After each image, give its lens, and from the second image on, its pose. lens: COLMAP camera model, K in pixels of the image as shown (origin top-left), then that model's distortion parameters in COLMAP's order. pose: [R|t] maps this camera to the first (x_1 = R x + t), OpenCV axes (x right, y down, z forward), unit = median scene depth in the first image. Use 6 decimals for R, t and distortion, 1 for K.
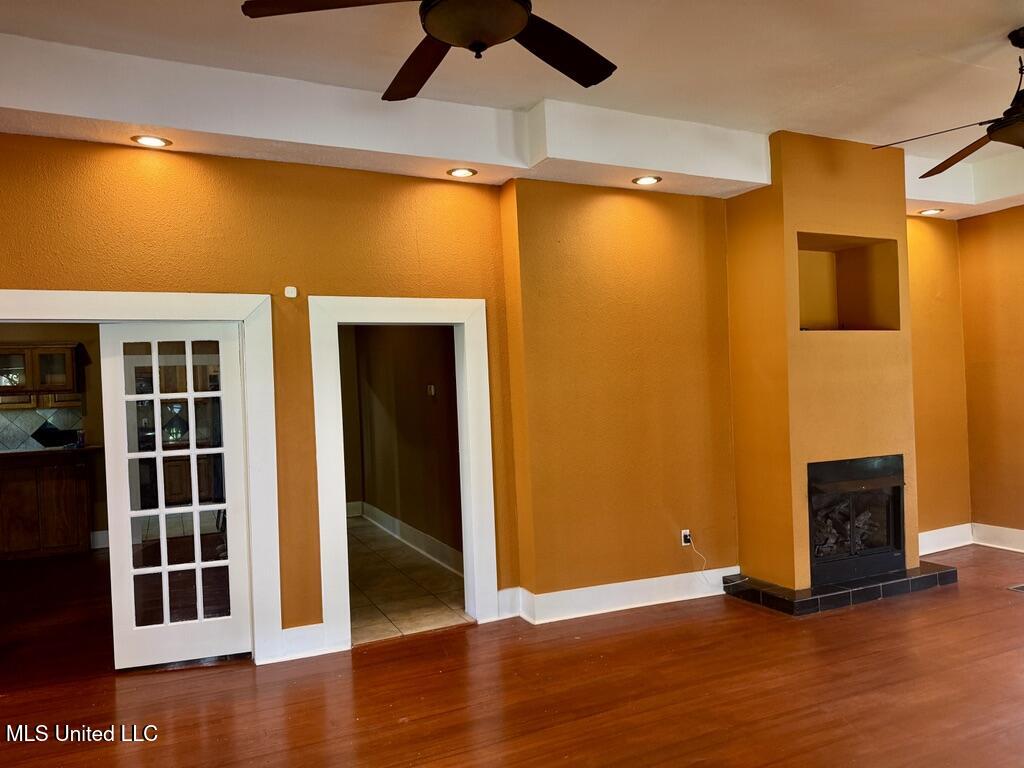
lens RADIAL K [[725.2, 0, 514.6], [0, 725.2, 382.8], [0, 0, 1]] dist [0.077249, -0.101323]
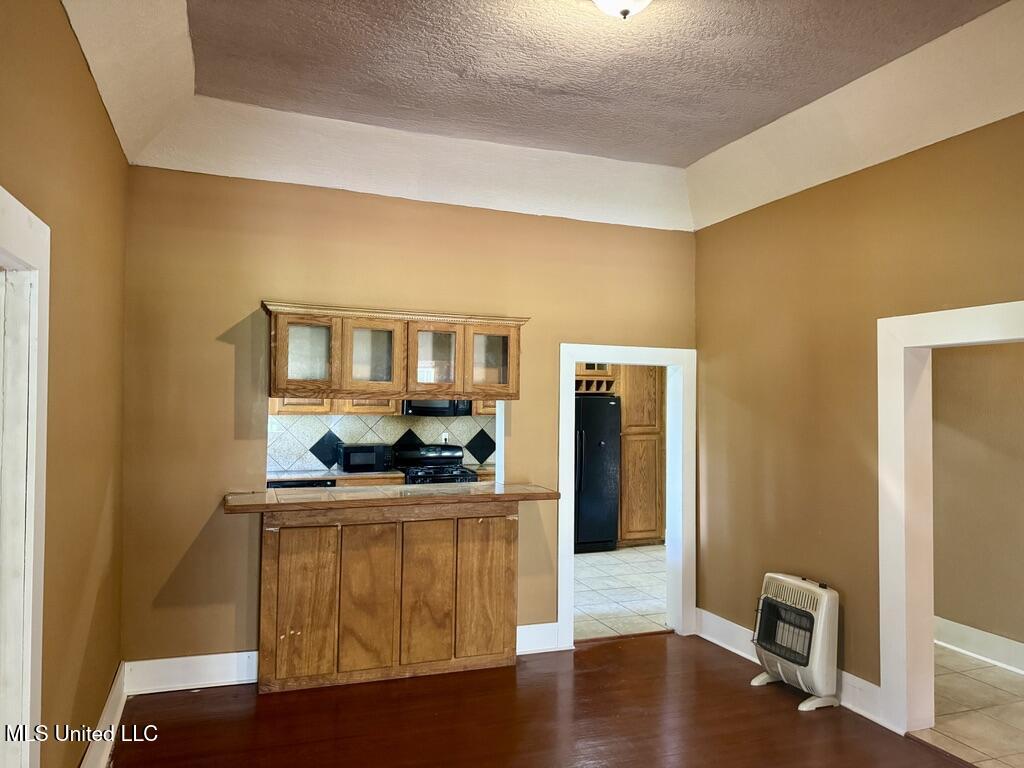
lens RADIAL K [[725.2, 0, 511.2], [0, 725.2, 379.6], [0, 0, 1]] dist [0.077249, -0.101323]
pose [[0.996097, 0.049208, -0.073281, -0.572990], [-0.050815, 0.998503, -0.020218, 0.010064], [0.072177, 0.023863, 0.997106, 0.412274]]
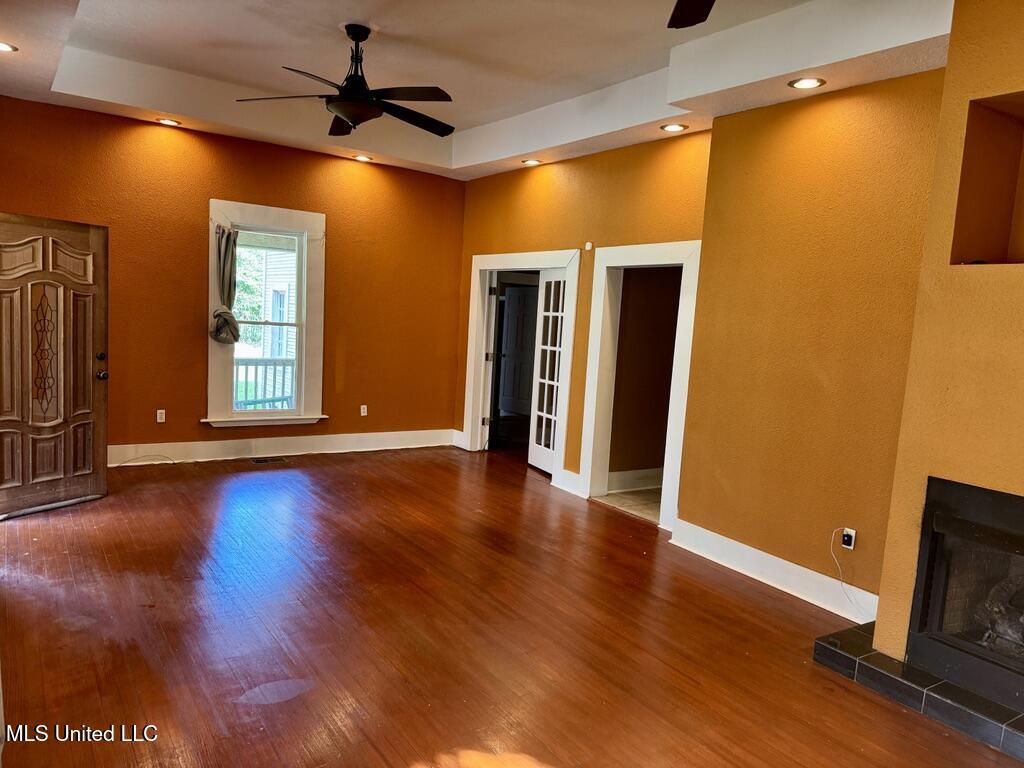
lens RADIAL K [[725.2, 0, 511.3], [0, 725.2, 390.7], [0, 0, 1]] dist [0.077249, -0.101323]
pose [[0.145247, 0.148225, -0.978229, 0.661854], [-0.065601, 0.987981, 0.139962, -0.019420], [0.987218, 0.043844, 0.153225, 0.378016]]
